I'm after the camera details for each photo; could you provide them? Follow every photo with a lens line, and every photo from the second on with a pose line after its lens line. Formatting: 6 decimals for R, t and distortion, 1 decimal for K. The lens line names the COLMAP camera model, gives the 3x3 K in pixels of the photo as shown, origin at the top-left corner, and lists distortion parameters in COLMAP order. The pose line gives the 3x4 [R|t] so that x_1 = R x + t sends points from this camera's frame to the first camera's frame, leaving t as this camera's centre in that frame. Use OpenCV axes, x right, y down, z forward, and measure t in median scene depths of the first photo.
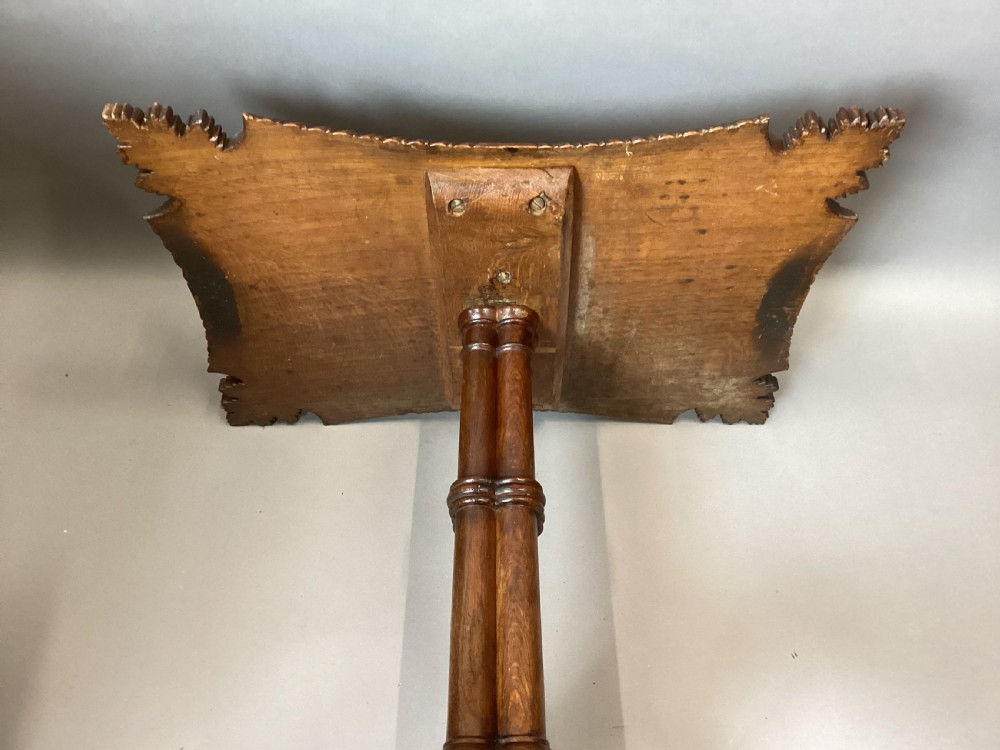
lens RADIAL K [[873.5, 0, 477.3], [0, 873.5, 374.5], [0, 0, 1]] dist [0.084913, -0.191818]
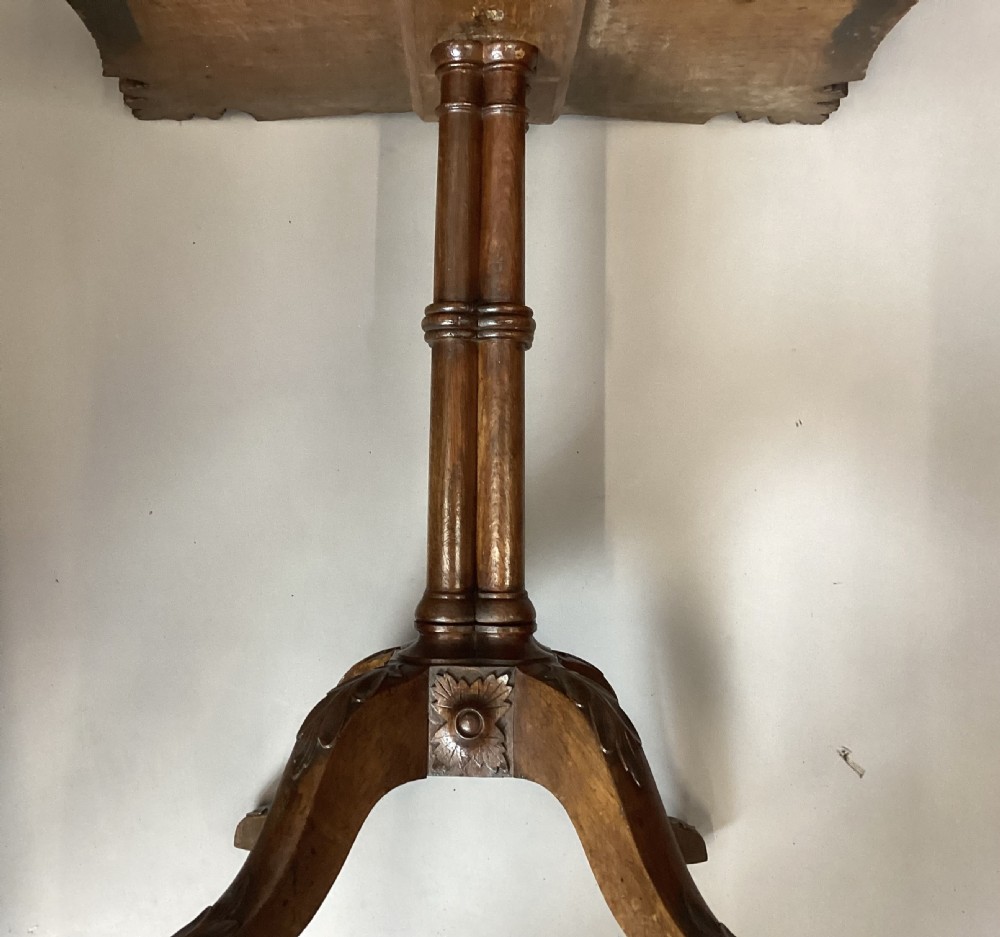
lens RADIAL K [[1113.7, 0, 421.6], [0, 1113.7, 468.6], [0, 0, 1]] dist [0.020792, -0.017956]
pose [[0.999850, 0.001126, -0.017261, -0.013268], [0.008855, 0.823907, 0.566655, -0.304533], [0.014859, -0.566723, 0.823774, 0.008932]]
